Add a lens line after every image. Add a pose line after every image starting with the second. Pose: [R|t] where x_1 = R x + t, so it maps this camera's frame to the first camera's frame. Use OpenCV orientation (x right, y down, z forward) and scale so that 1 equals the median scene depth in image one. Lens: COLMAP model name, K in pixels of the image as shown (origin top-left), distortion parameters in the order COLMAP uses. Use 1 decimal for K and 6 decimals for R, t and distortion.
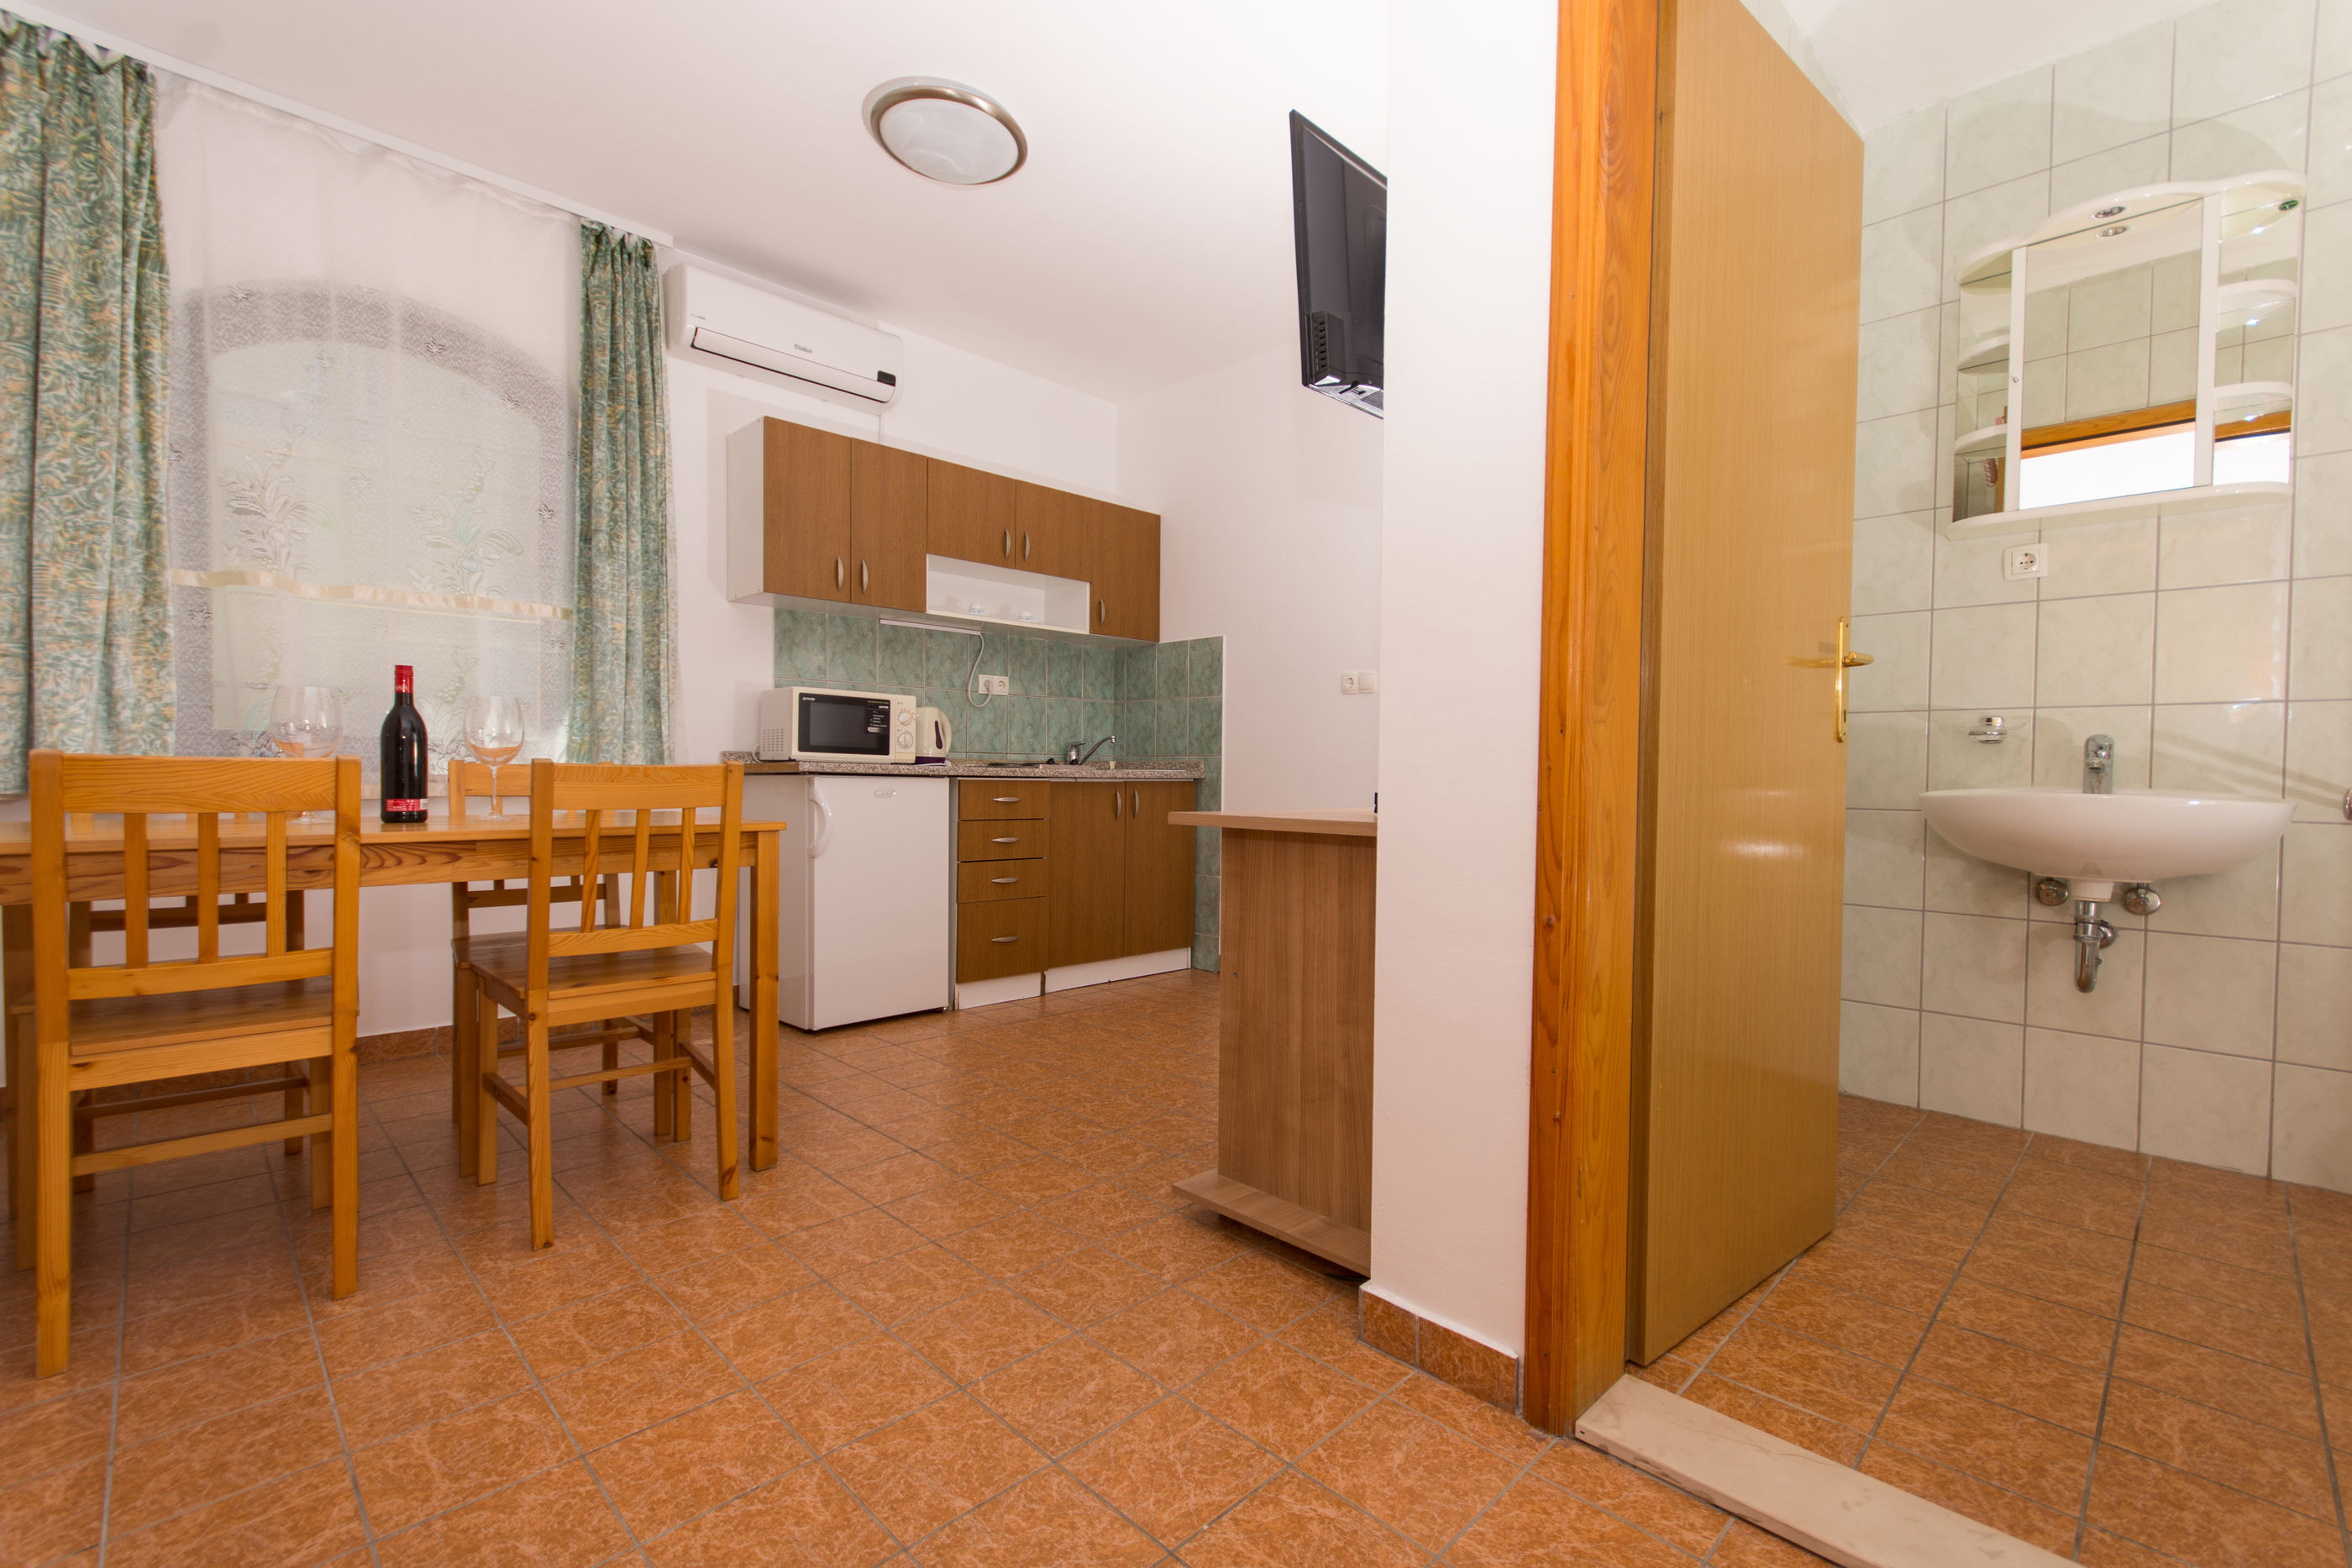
lens RADIAL K [[1020.5, 0, 1175.4], [0, 1020.5, 793.6], [0, 0, 1]] dist [0.005617, -0.002304]
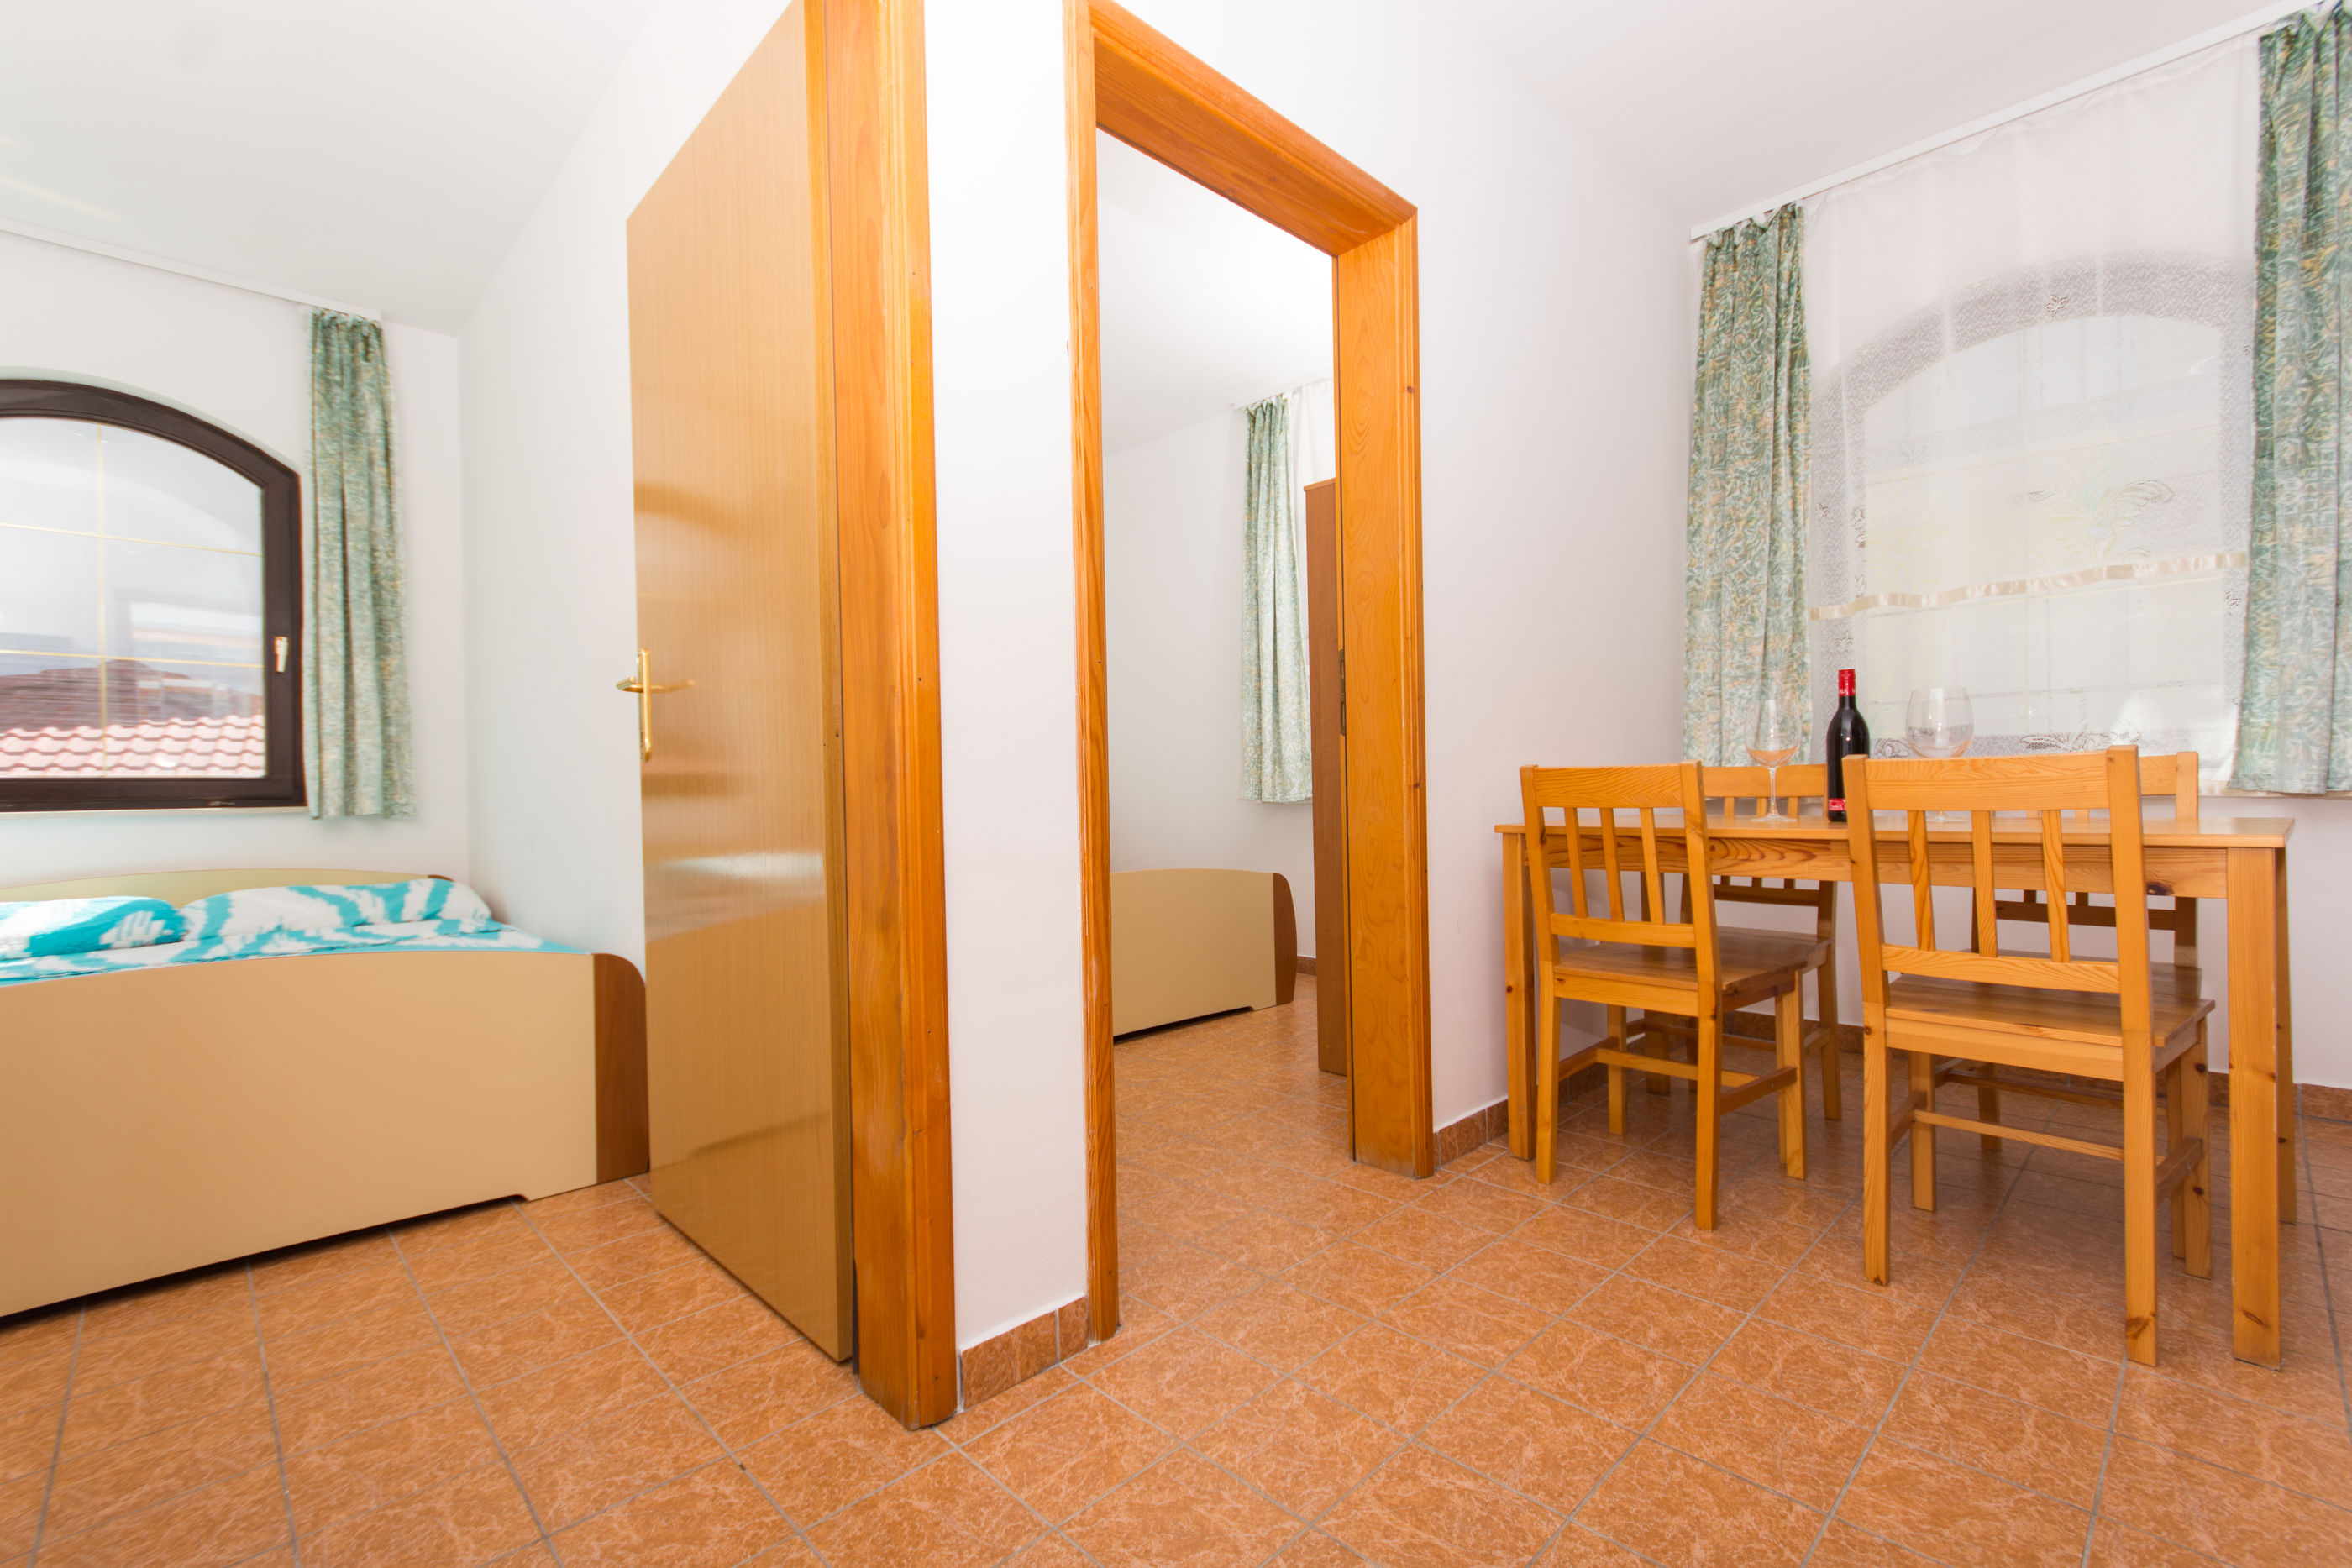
lens RADIAL K [[1020.5, 0, 1185.9], [0, 1020.5, 800.5], [0, 0, 1]] dist [0.005617, -0.002304]
pose [[-0.008874, 0.002167, -0.999958, 0.179013], [-0.000041, 0.999998, 0.002167, 0.002835], [0.999961, 0.000060, -0.008874, 0.218679]]
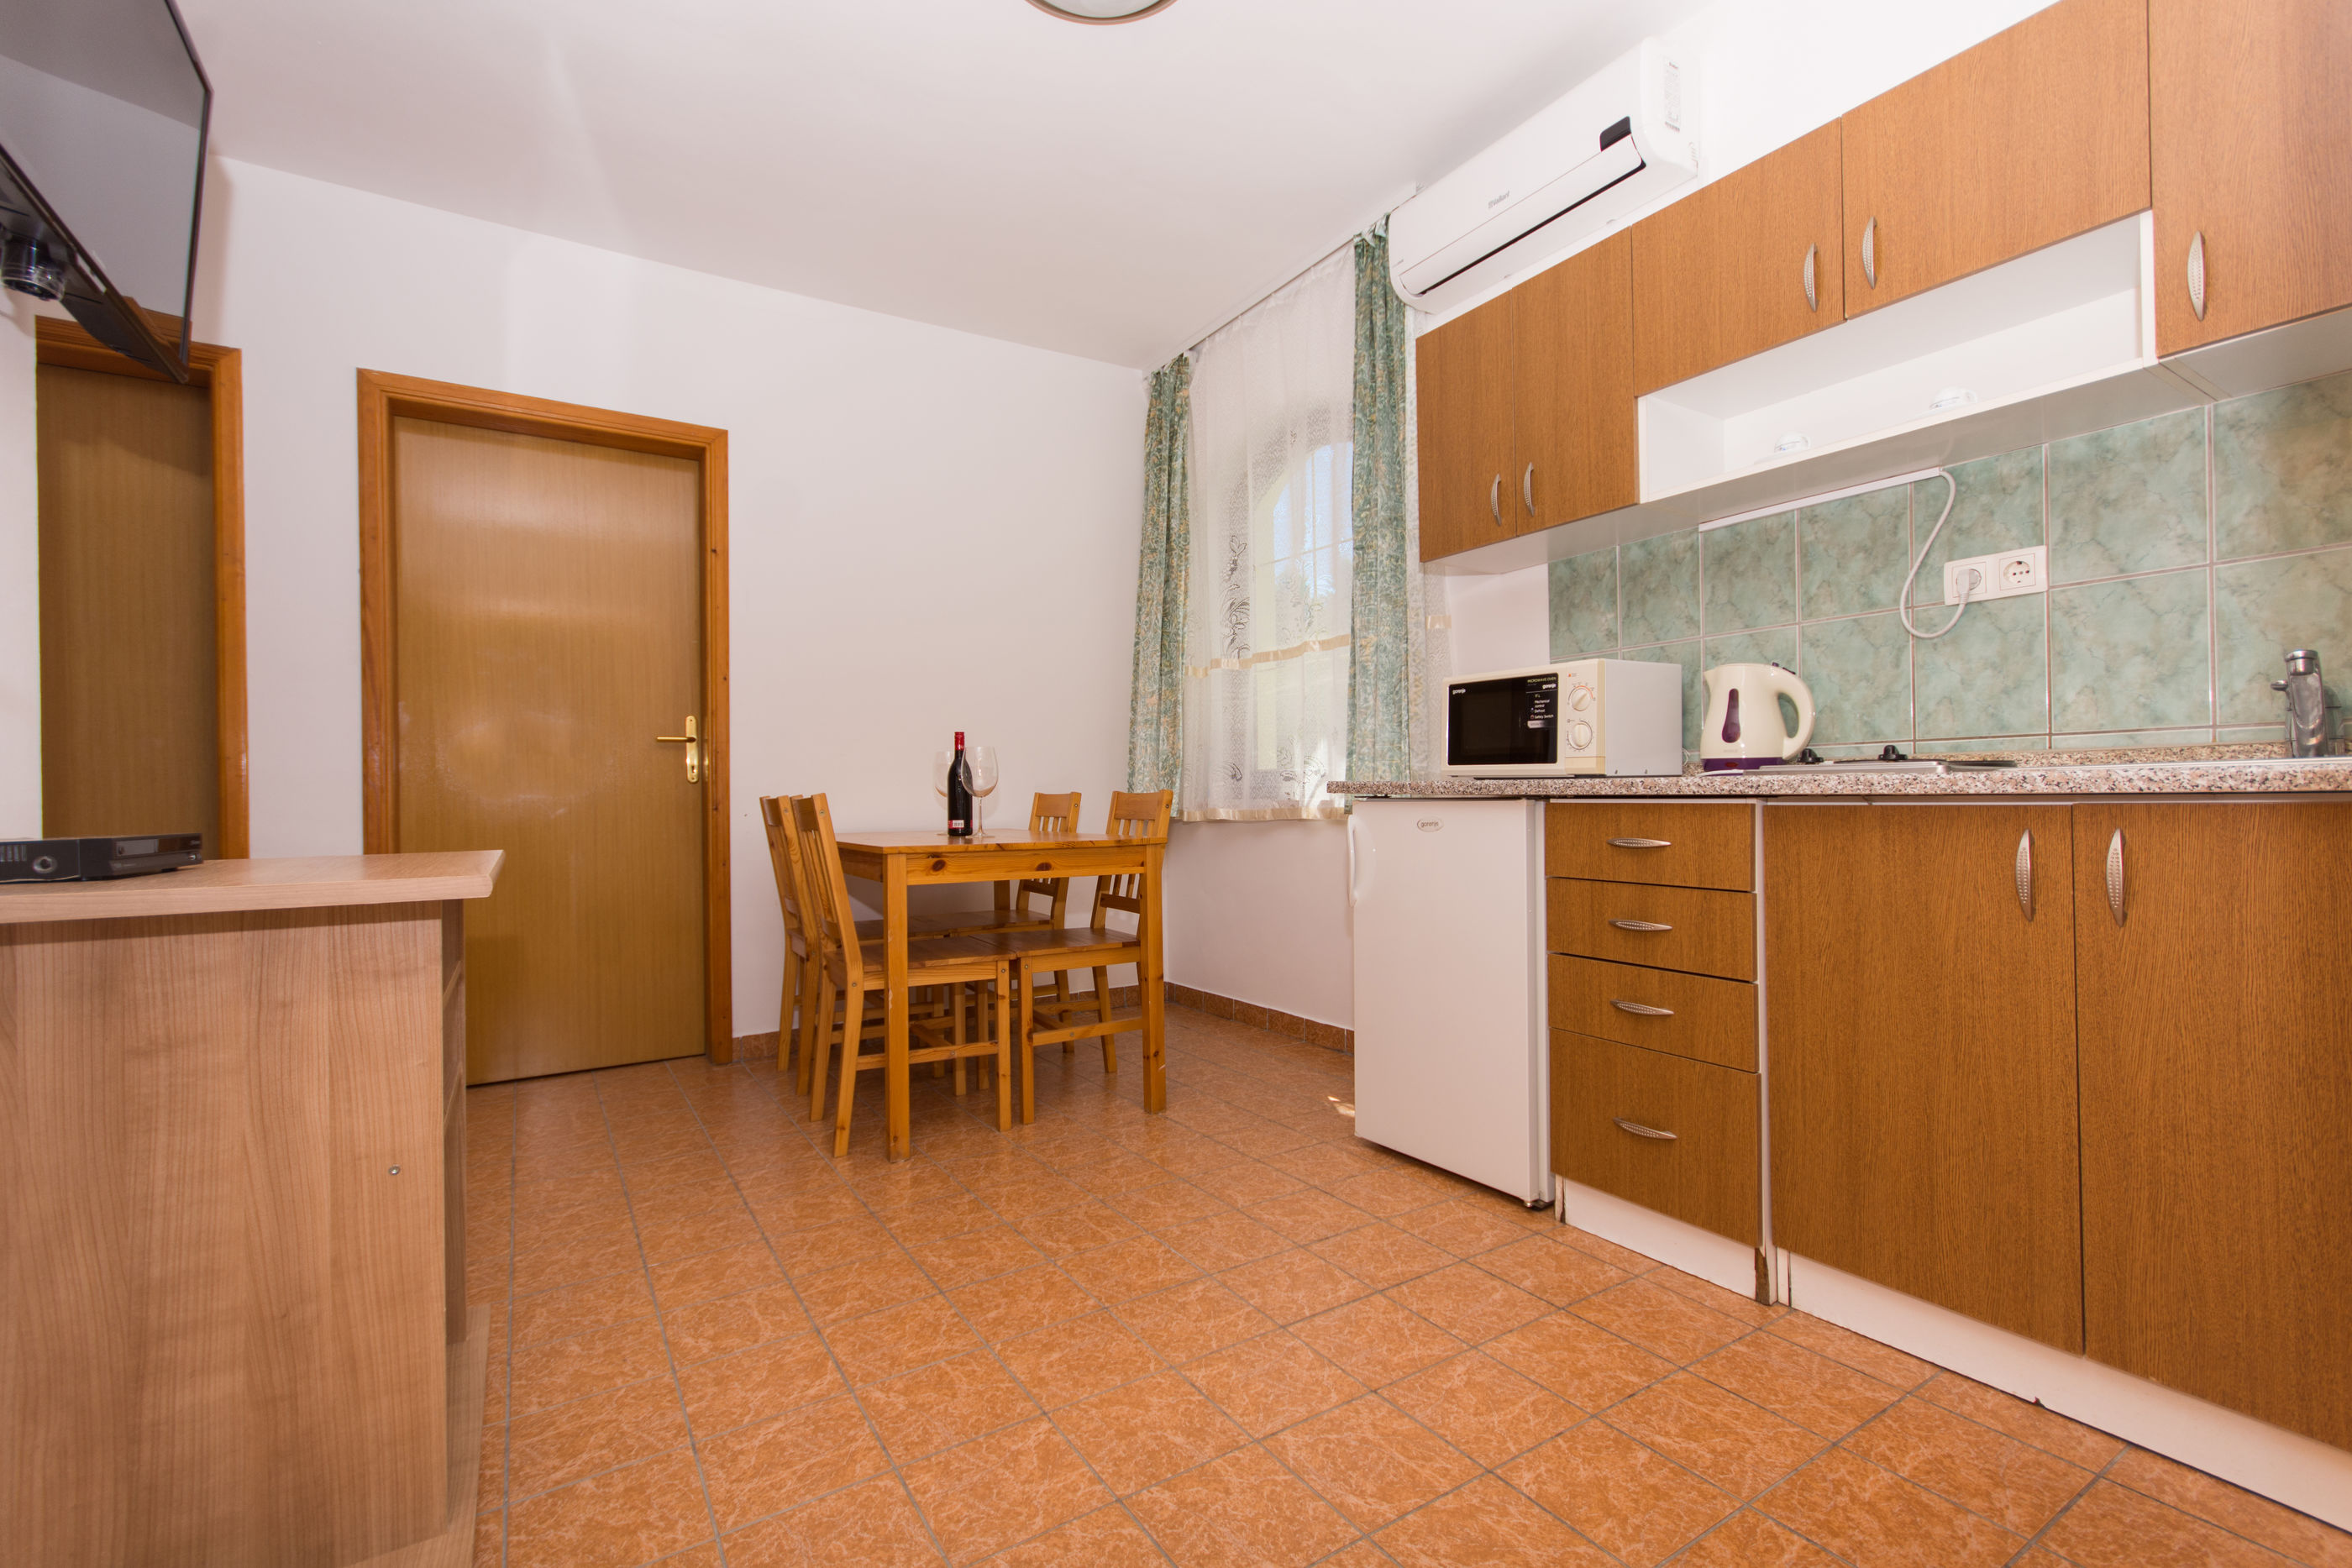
lens RADIAL K [[1020.5, 0, 1177.3], [0, 1020.5, 793.4], [0, 0, 1]] dist [0.005617, -0.002304]
pose [[-0.207527, -0.013114, -0.978141, 0.419302], [-0.008335, 0.999898, -0.011637, -0.011805], [0.978194, 0.005738, -0.207616, 1.037652]]
